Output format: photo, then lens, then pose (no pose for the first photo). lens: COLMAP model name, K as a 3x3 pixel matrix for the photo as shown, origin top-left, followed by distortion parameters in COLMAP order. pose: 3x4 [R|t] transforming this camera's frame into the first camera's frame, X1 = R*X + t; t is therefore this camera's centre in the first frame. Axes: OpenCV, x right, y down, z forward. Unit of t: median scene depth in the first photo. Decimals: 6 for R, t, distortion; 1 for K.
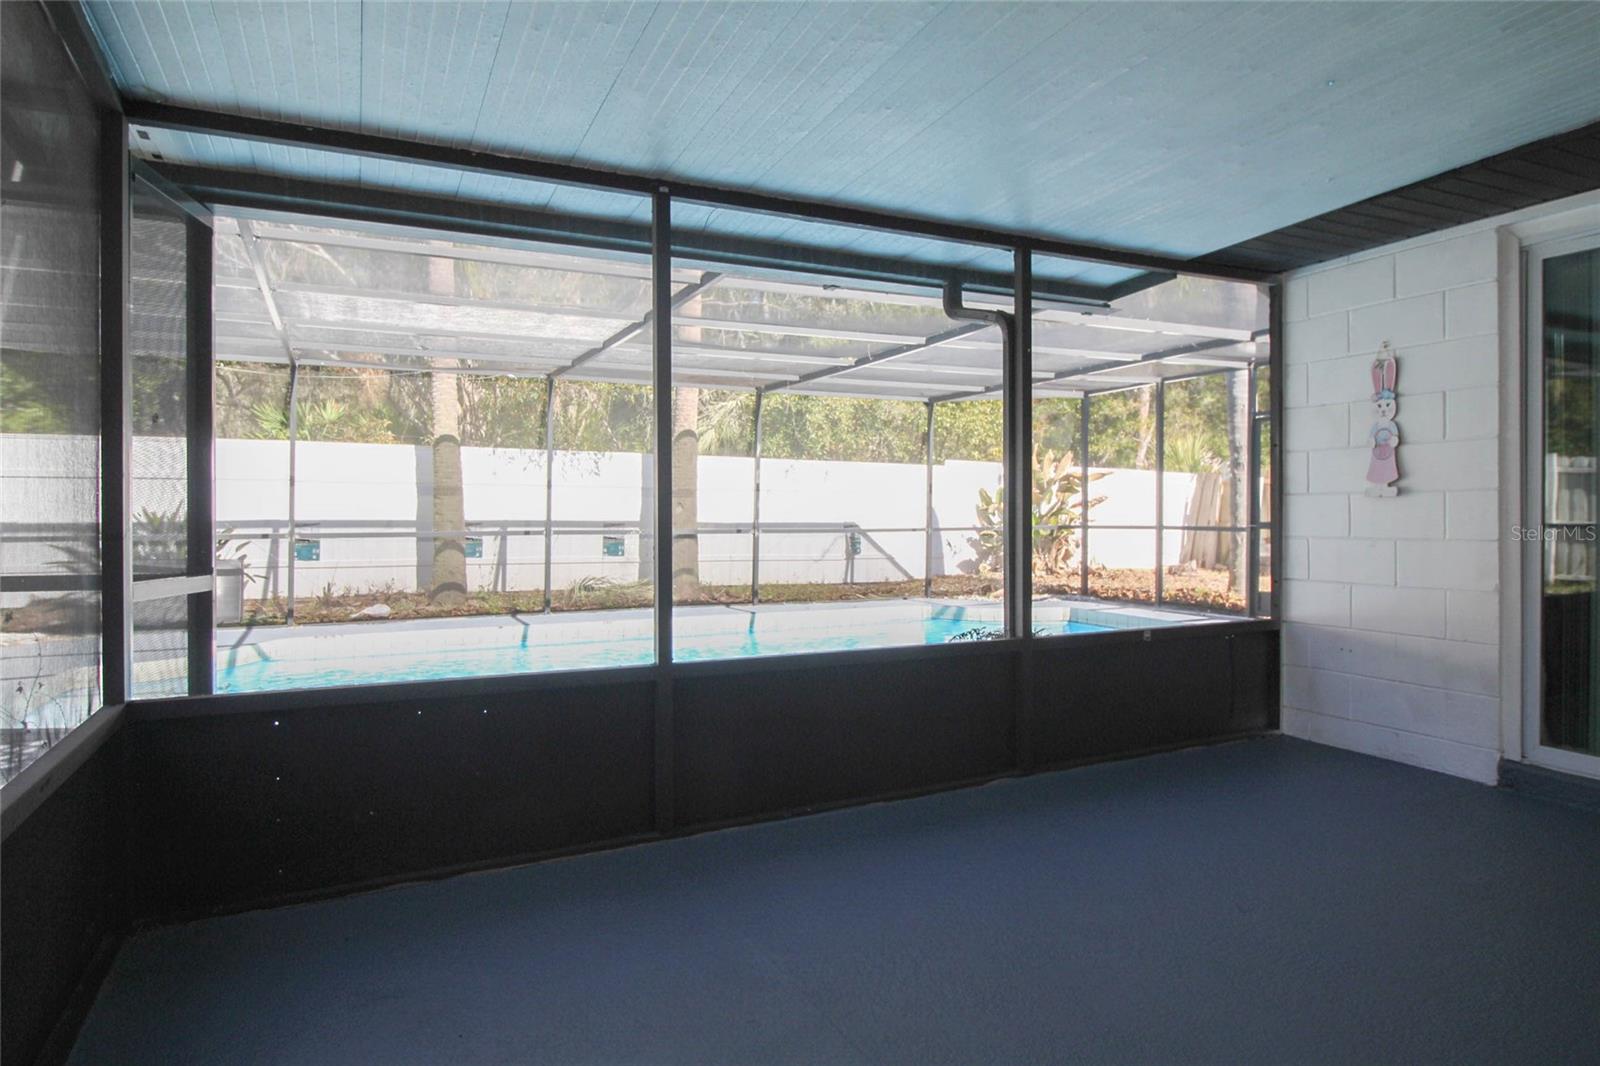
lens RADIAL K [[954.4, 0, 805.4], [0, 954.4, 521.2], [0, 0, 1]] dist [0.004418, -0.000290]
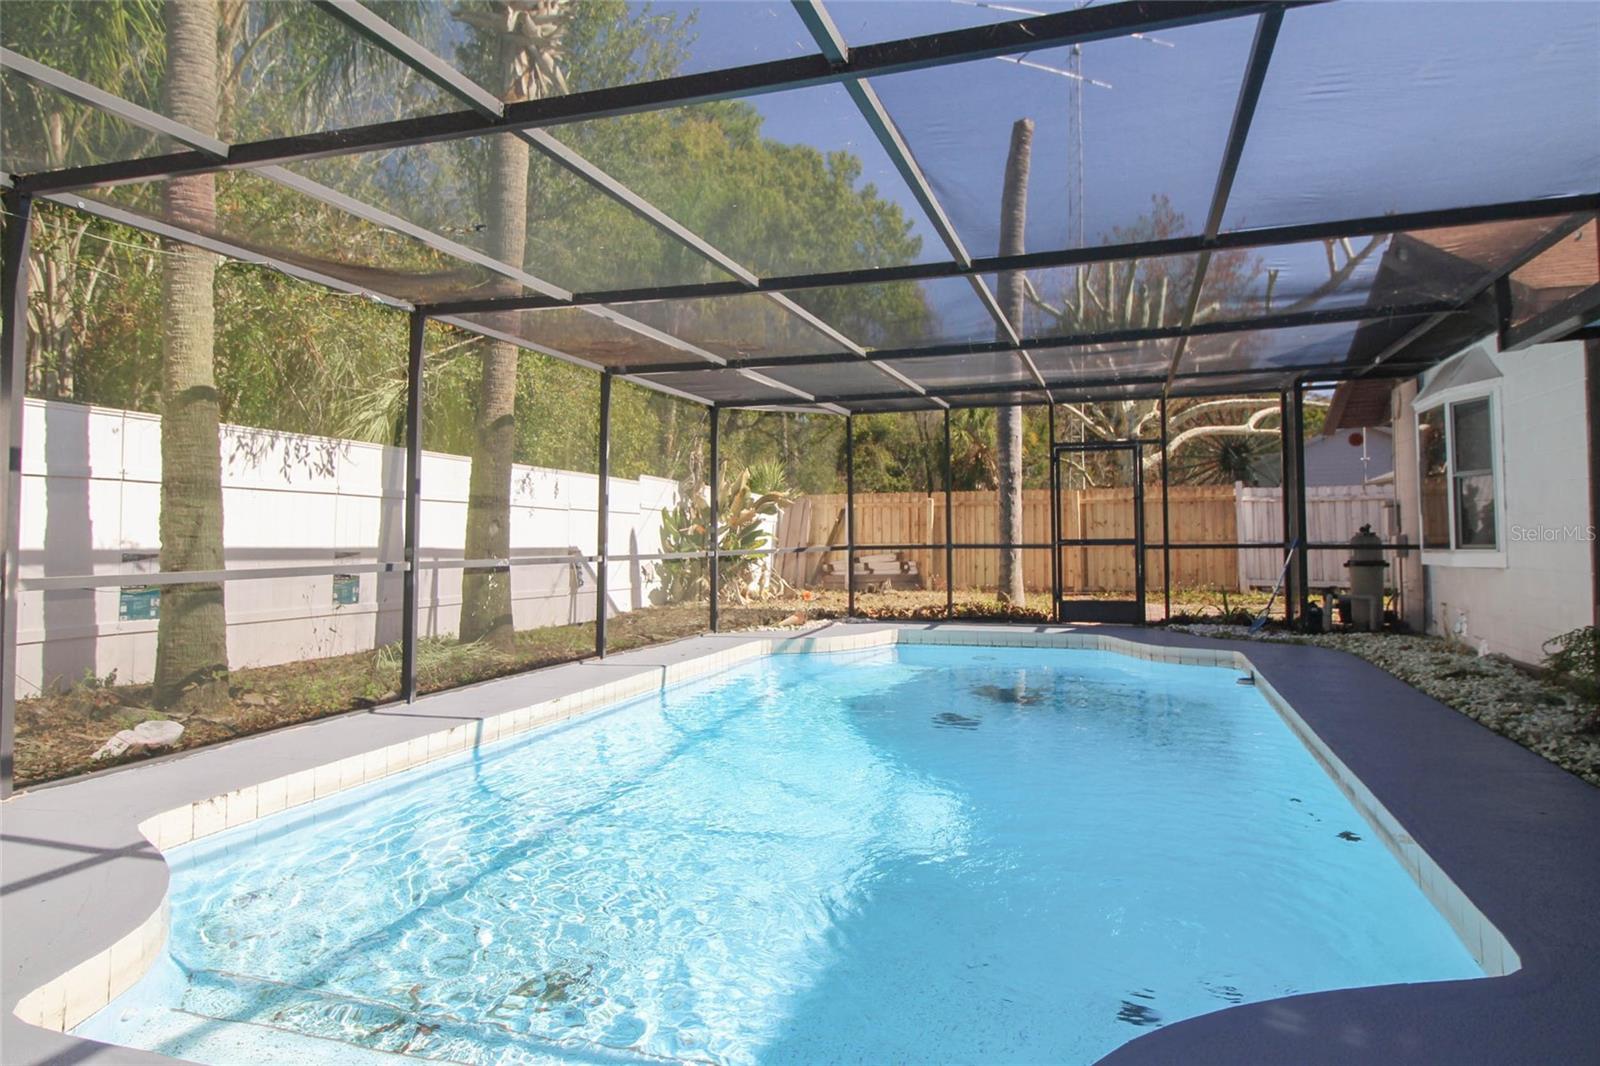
lens RADIAL K [[954.4, 0, 802.0], [0, 954.4, 534.4], [0, 0, 1]] dist [0.004418, -0.000290]
pose [[0.706039, -0.002991, 0.708167, -0.446336], [0.015755, 0.999810, -0.011486, 0.002498], [-0.707998, 0.019267, 0.705952, 0.348868]]
